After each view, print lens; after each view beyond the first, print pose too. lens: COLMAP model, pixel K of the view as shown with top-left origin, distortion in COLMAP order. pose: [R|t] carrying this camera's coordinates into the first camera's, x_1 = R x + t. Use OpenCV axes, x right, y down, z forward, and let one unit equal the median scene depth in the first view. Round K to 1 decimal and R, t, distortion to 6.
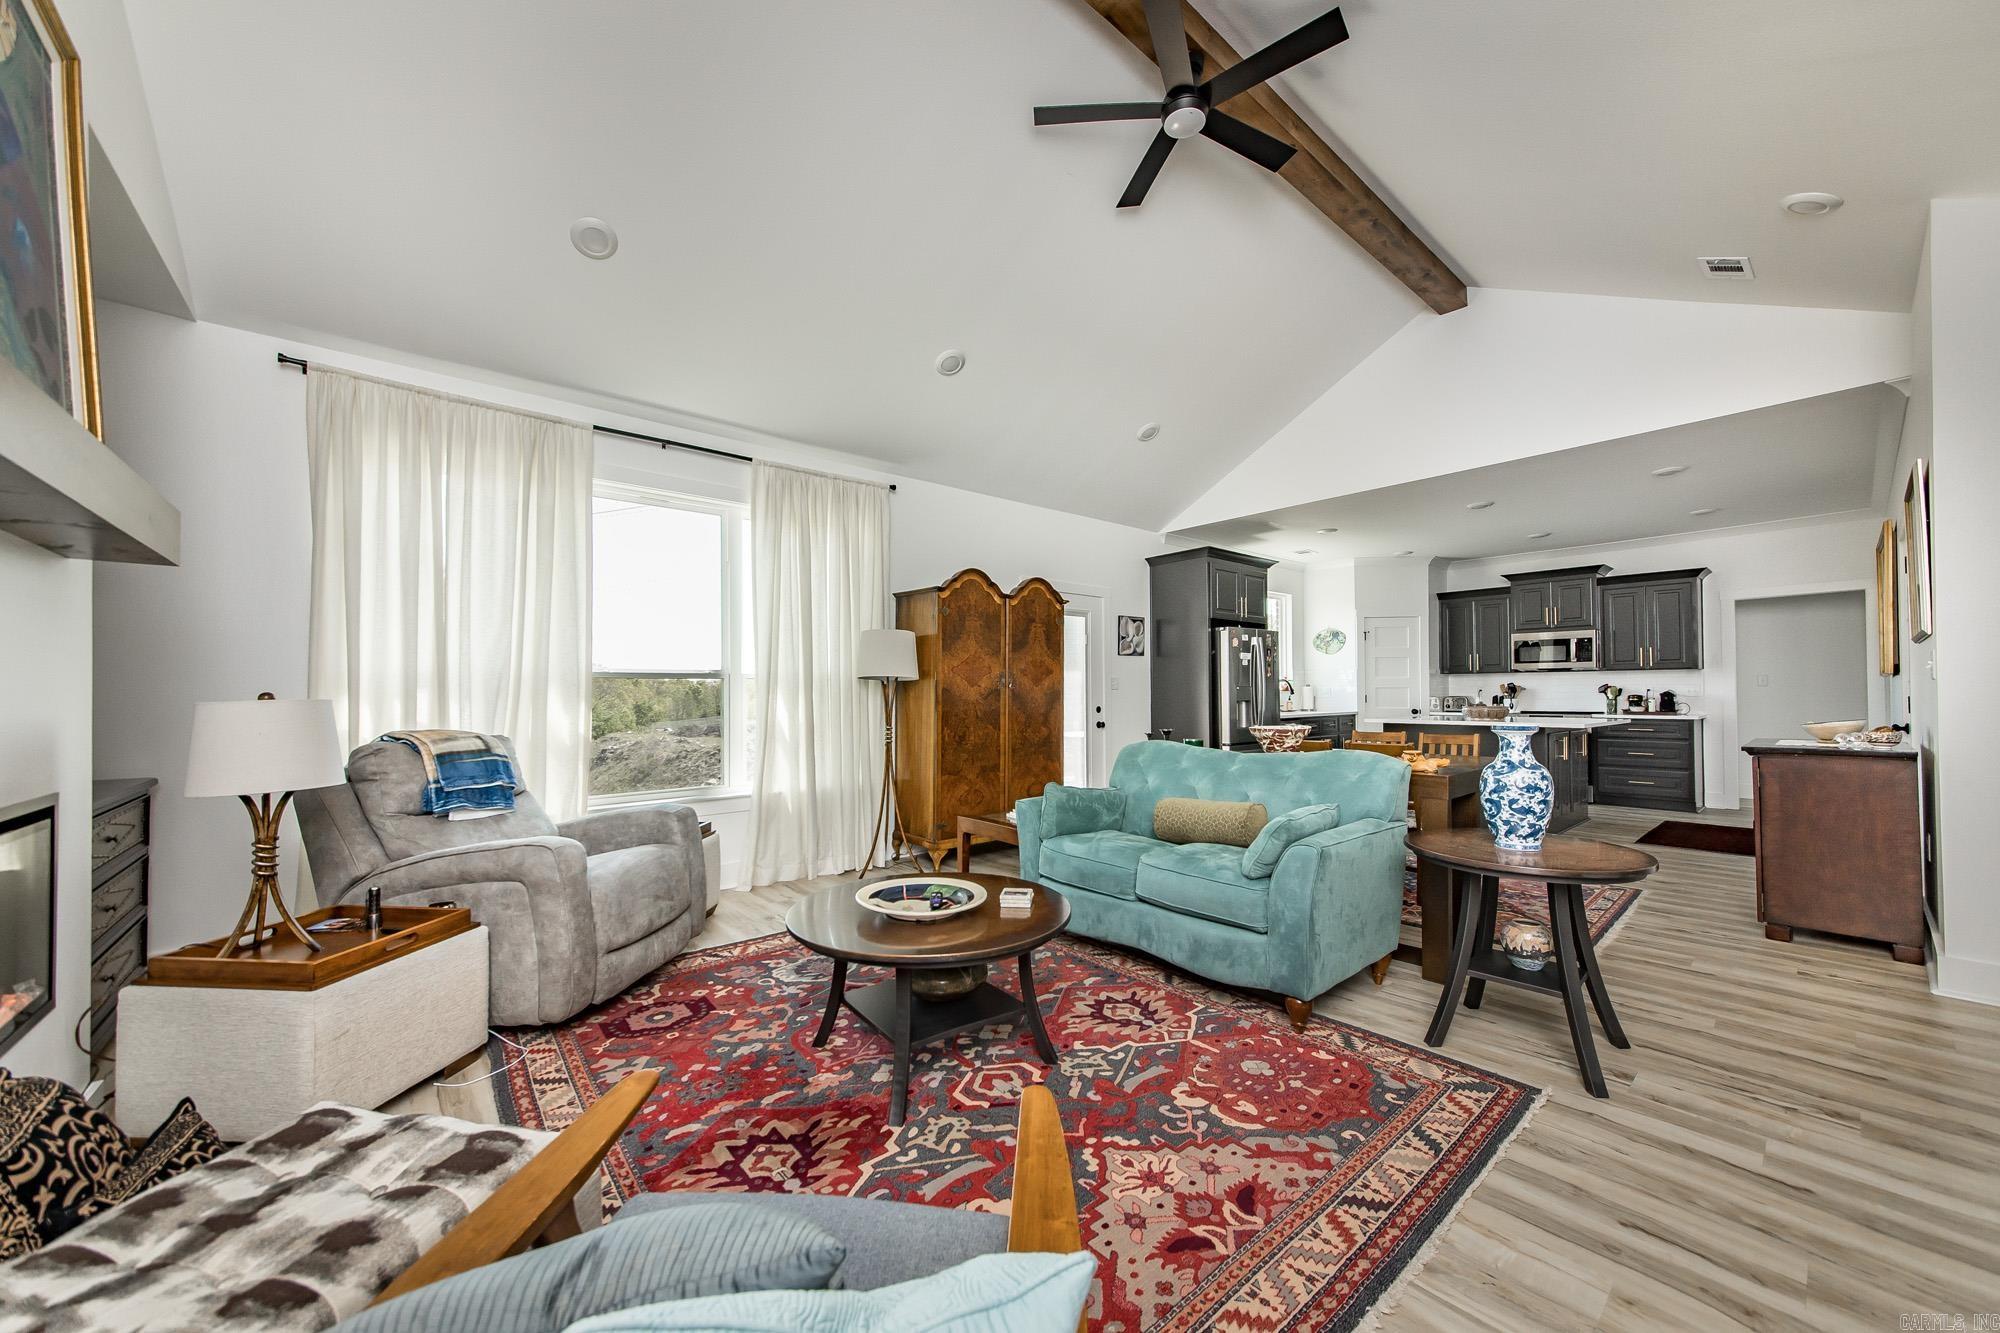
lens RADIAL K [[709.6, 0, 996.6], [0, 709.6, 683.9], [0, 0, 1]] dist [-0.019771, 0.000021]
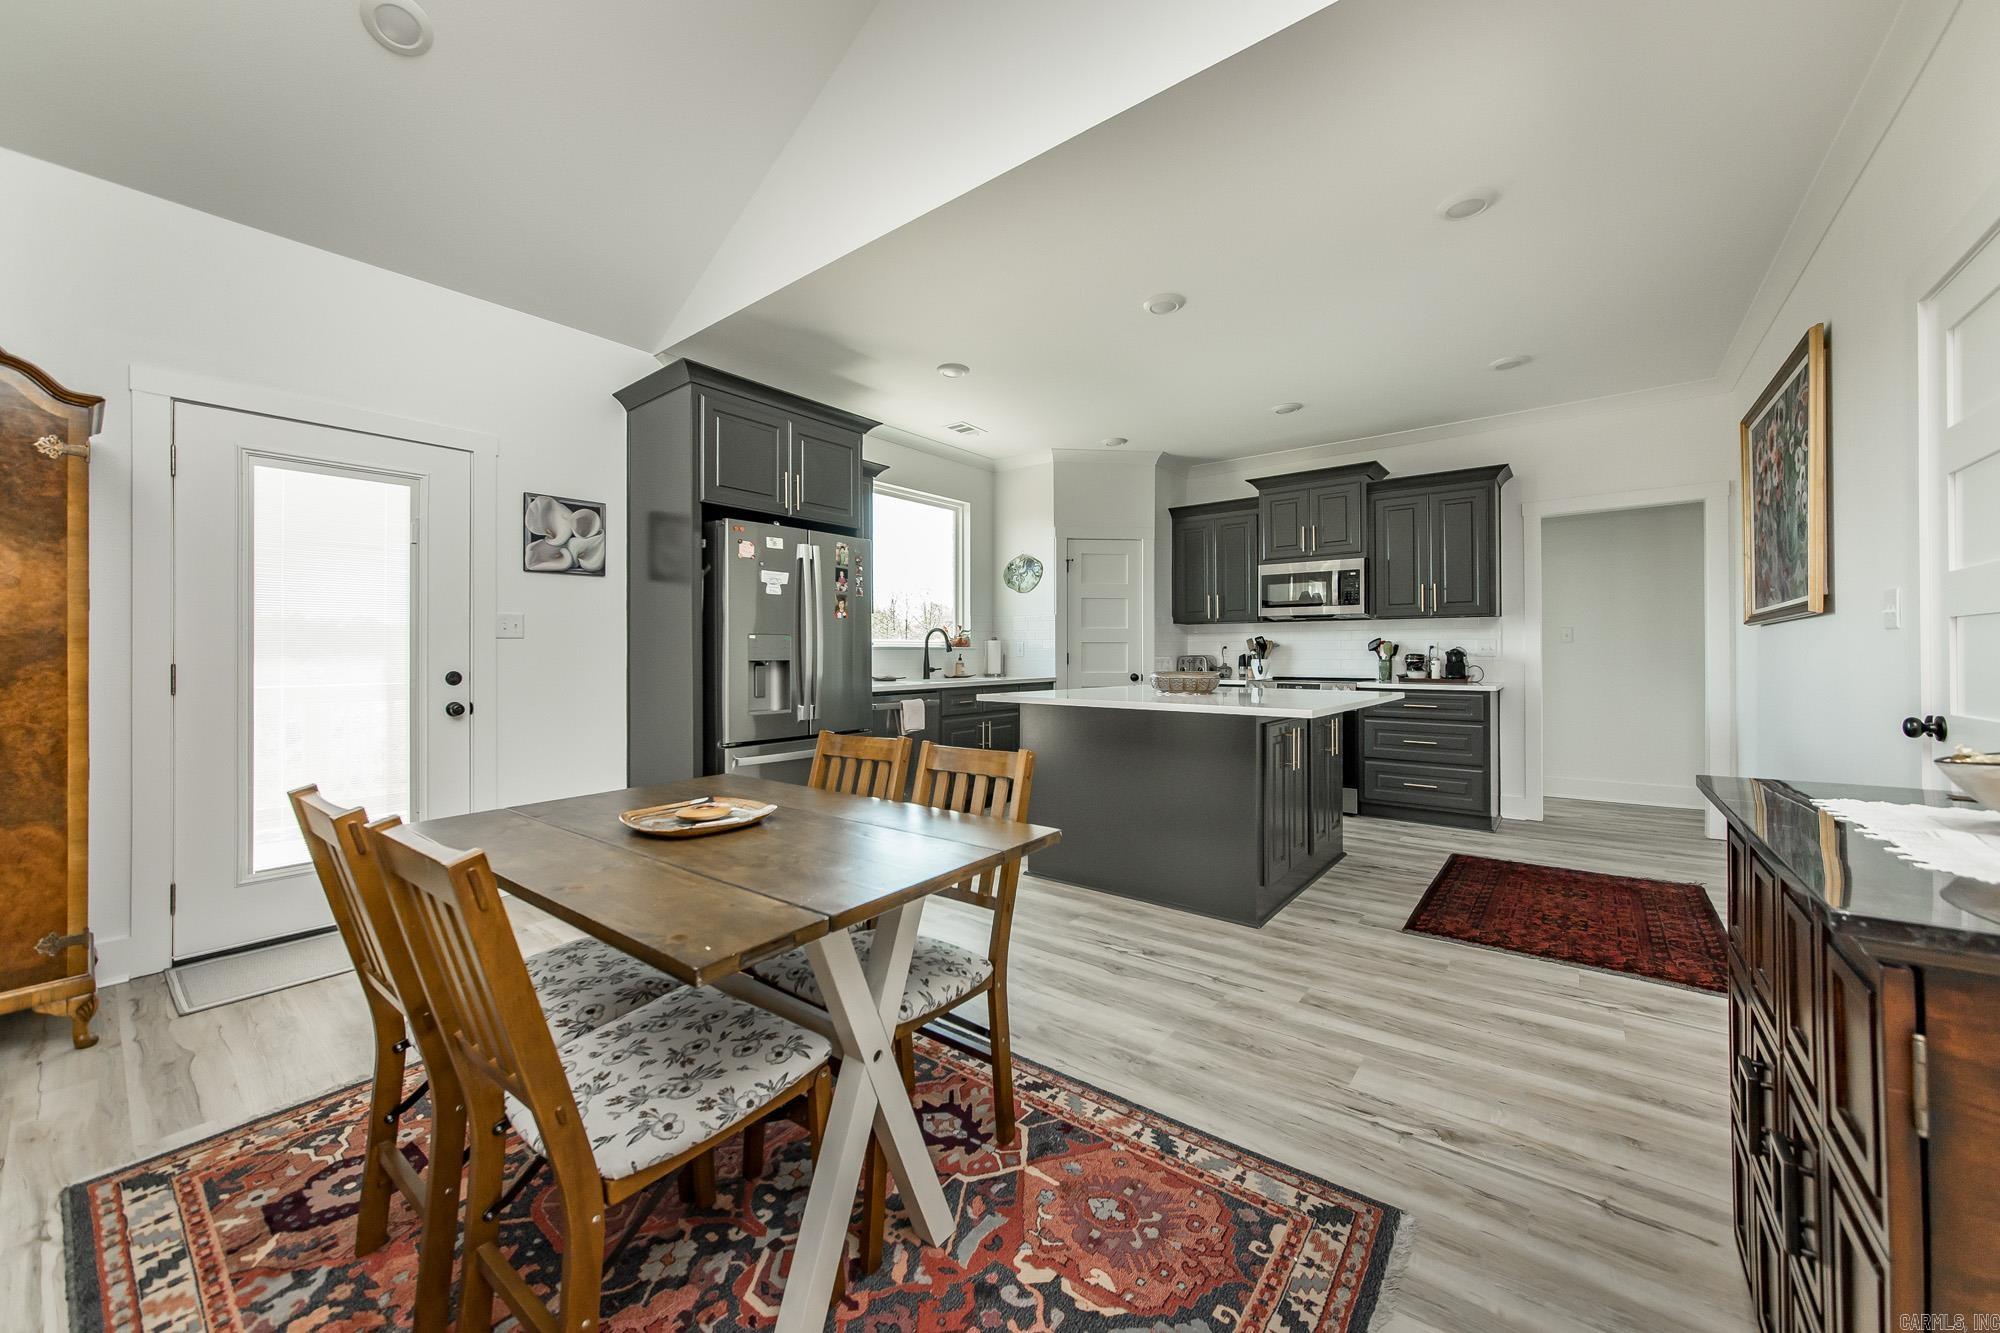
lens RADIAL K [[732.7, 0, 999.4], [0, 732.7, 648.0], [0, 0, 1]] dist [-0.010814, 0.005566]
pose [[0.977490, 0.005840, 0.210899, 0.362708], [-0.007211, 0.999958, 0.005735, 0.008563], [-0.210856, -0.007127, 0.977491, 0.381866]]
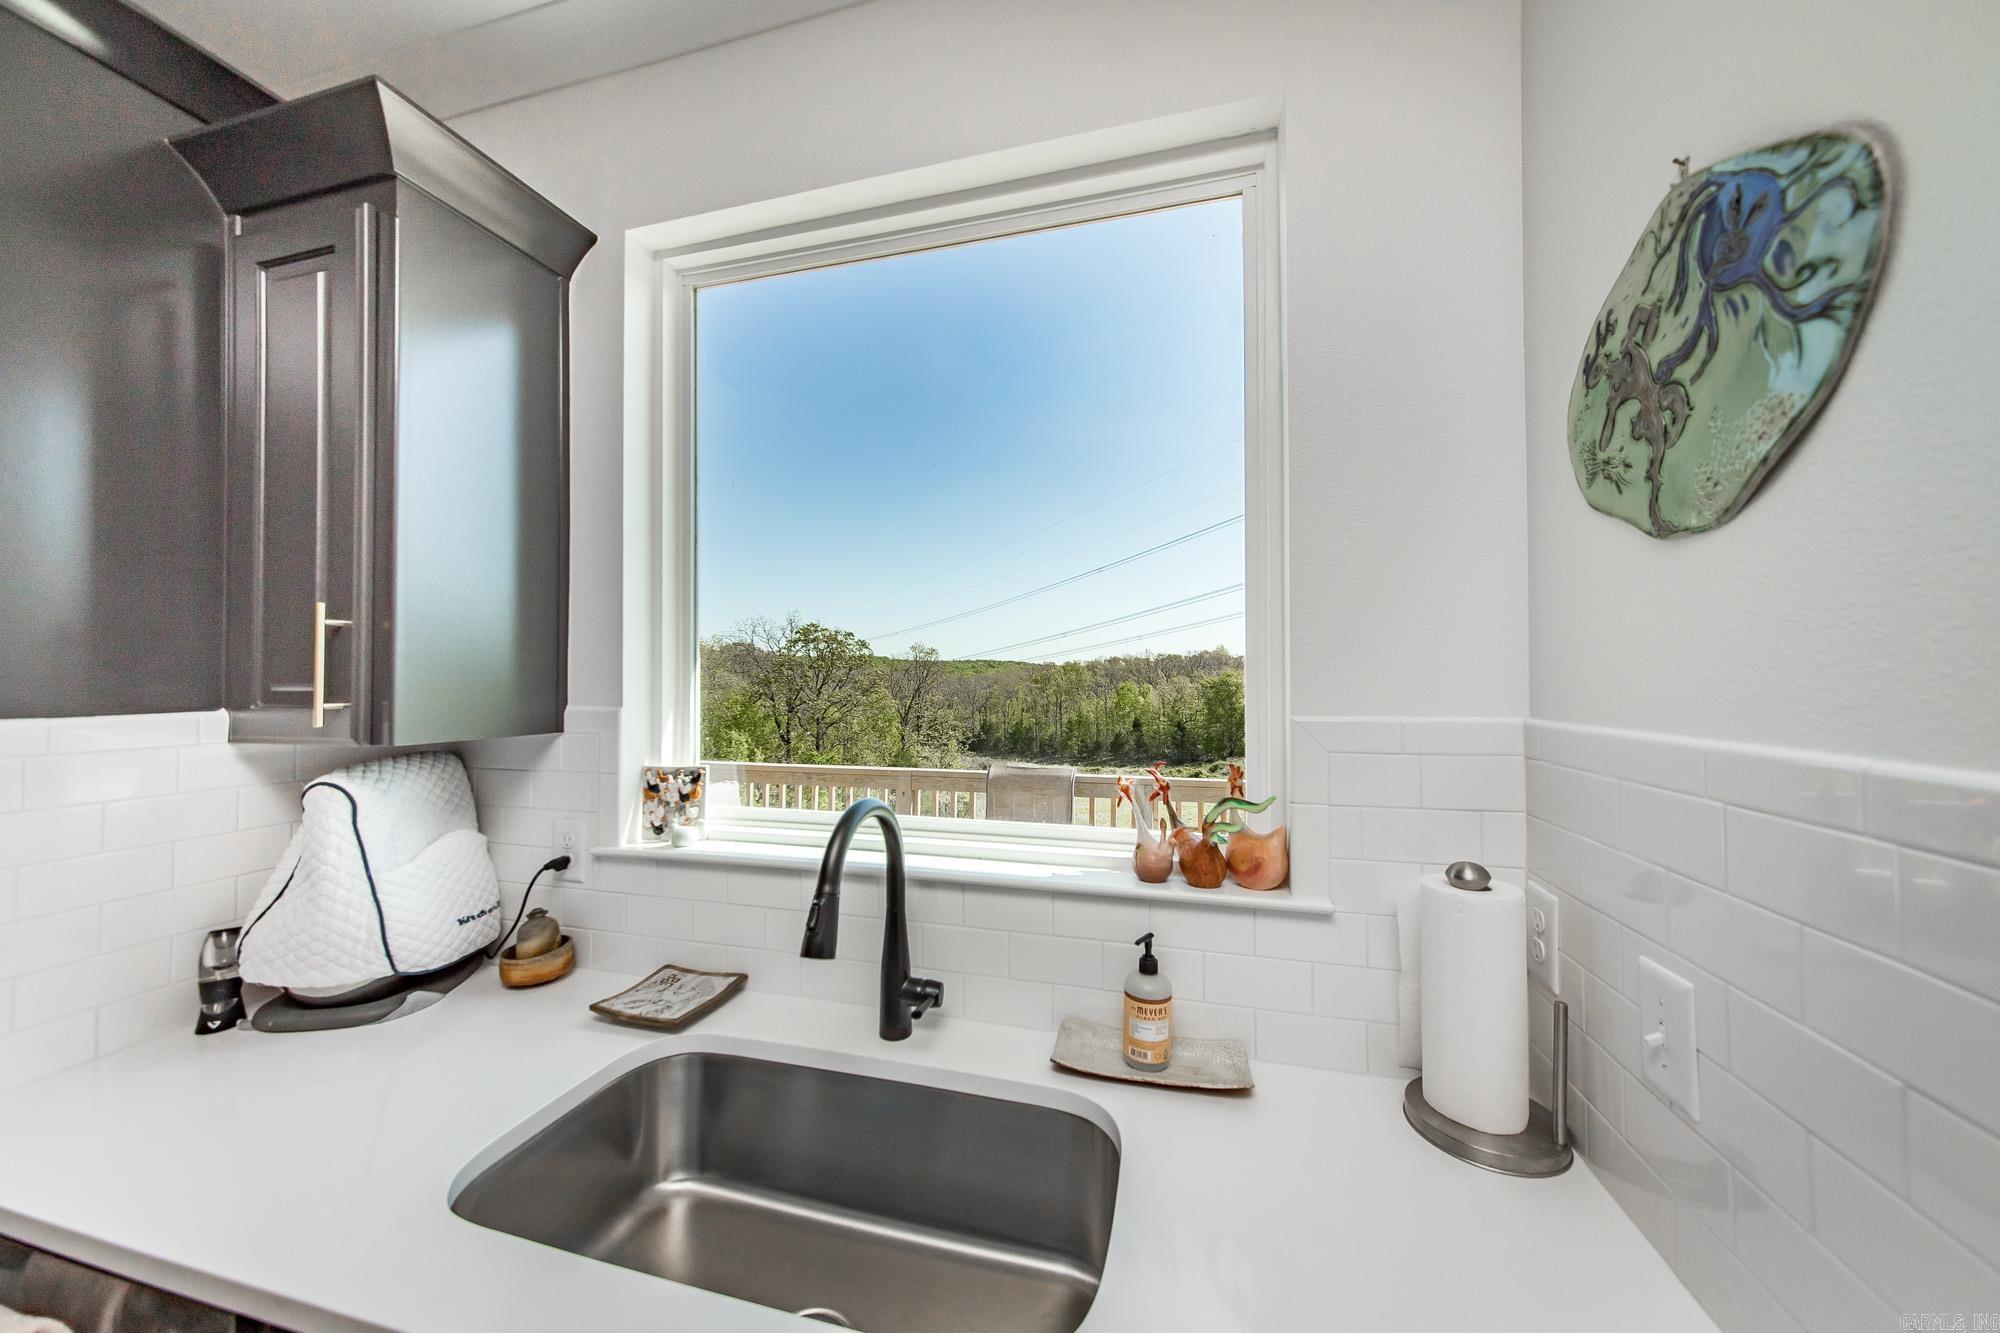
lens RADIAL K [[720.0, 0, 994.0], [0, 720.0, 670.2], [0, 0, 1]] dist [-0.001529, 0.000047]
pose [[0.572750, -0.004465, -0.819718, 0.592251], [0.010538, 0.999943, 0.001917, -0.033906], [0.819663, -0.009736, 0.572764, 1.075757]]
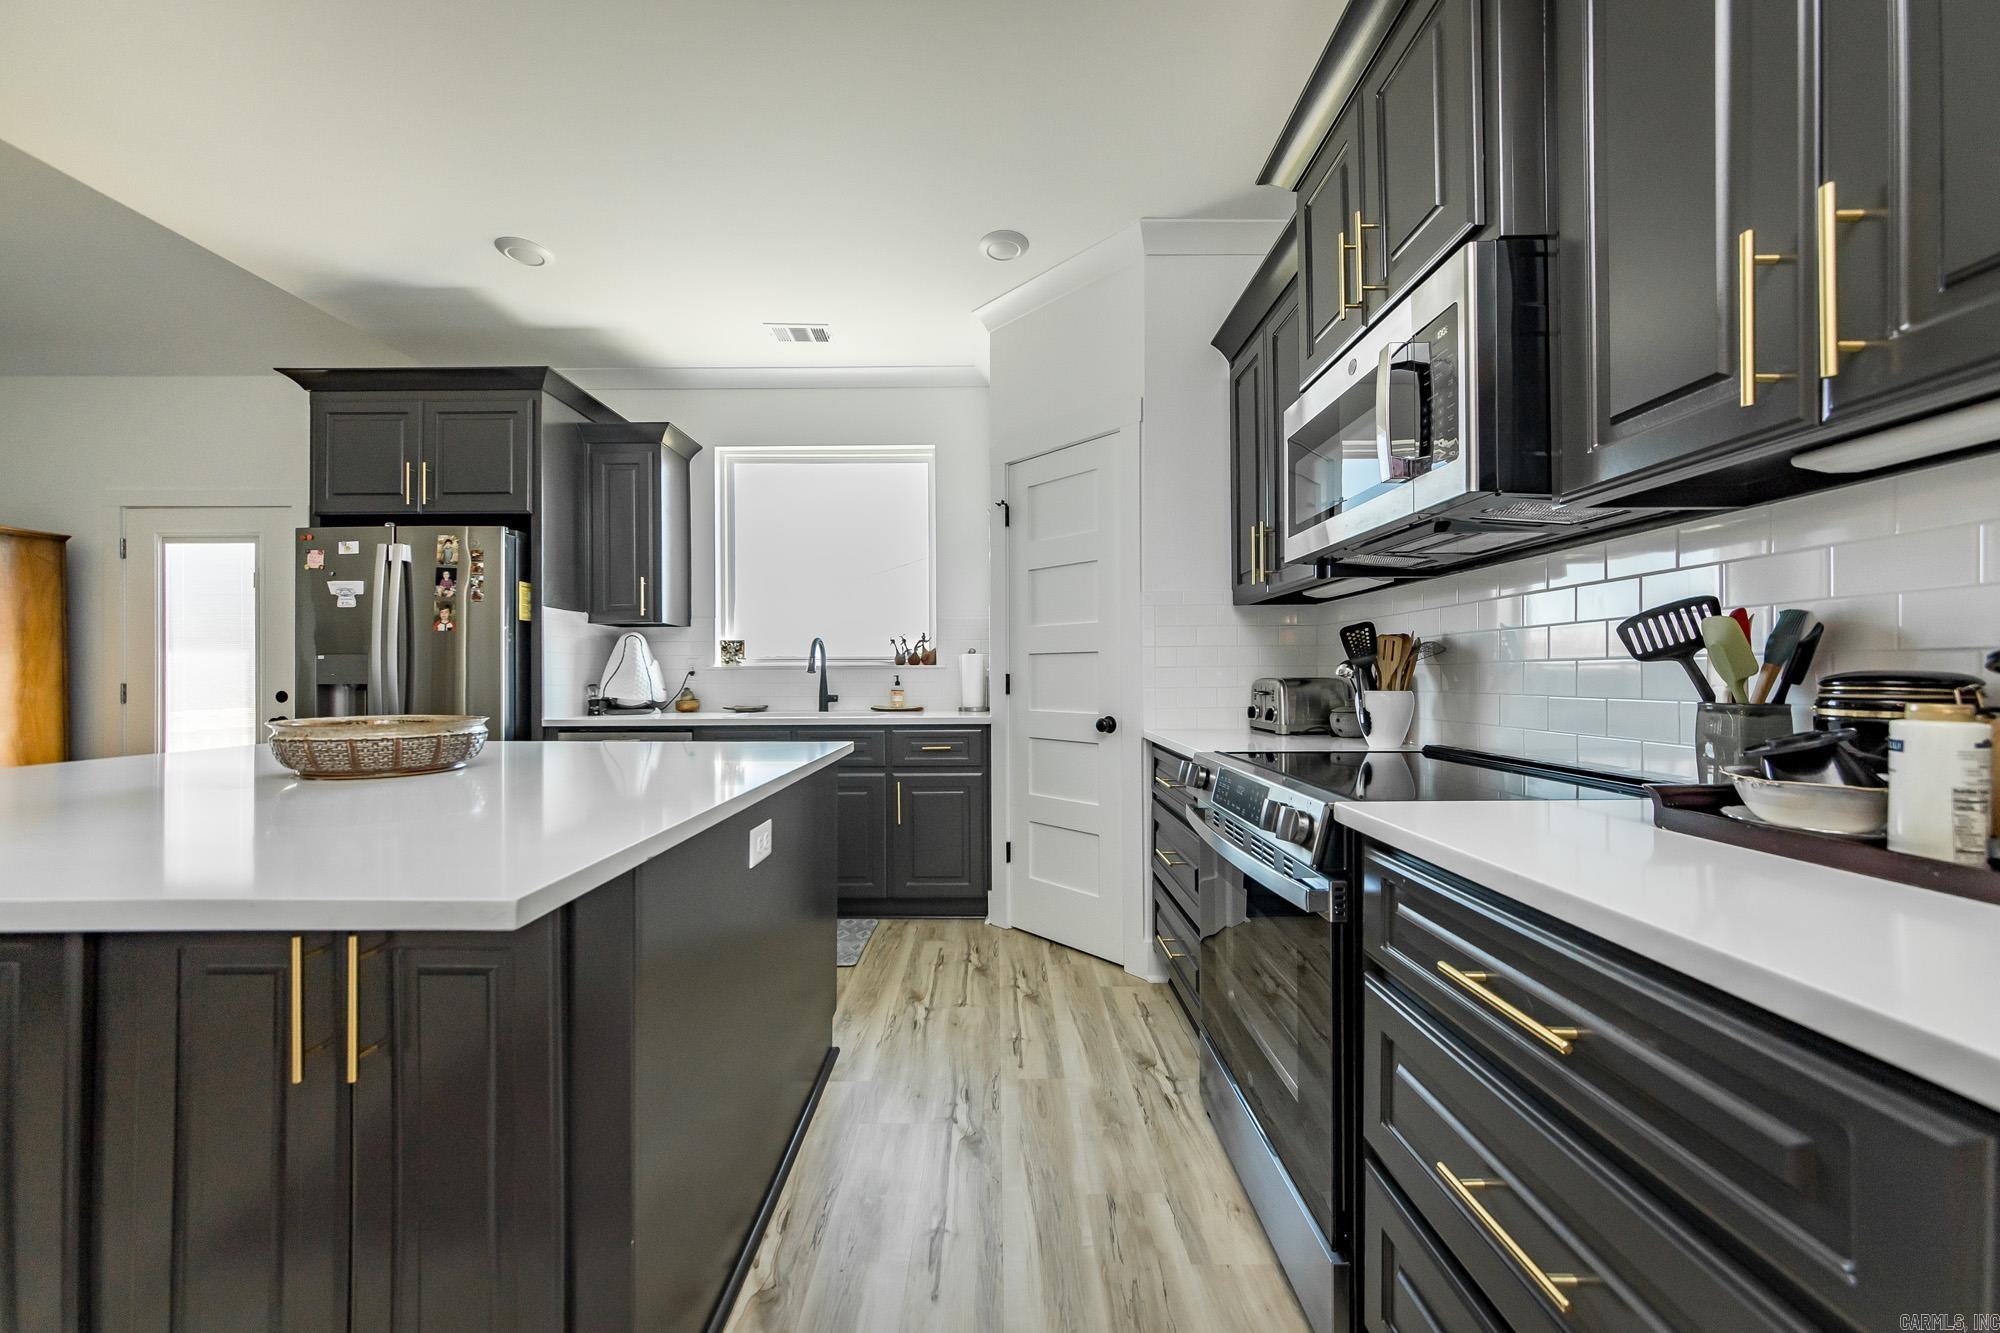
lens RADIAL K [[720.0, 0, 994.0], [0, 720.0, 670.2], [0, 0, 1]] dist [-0.001529, 0.000047]
pose [[0.770347, -0.001835, -0.637622, 0.883241], [0.007937, 0.999946, 0.006712, 0.013223], [0.637575, -0.010232, 0.770320, 0.820673]]
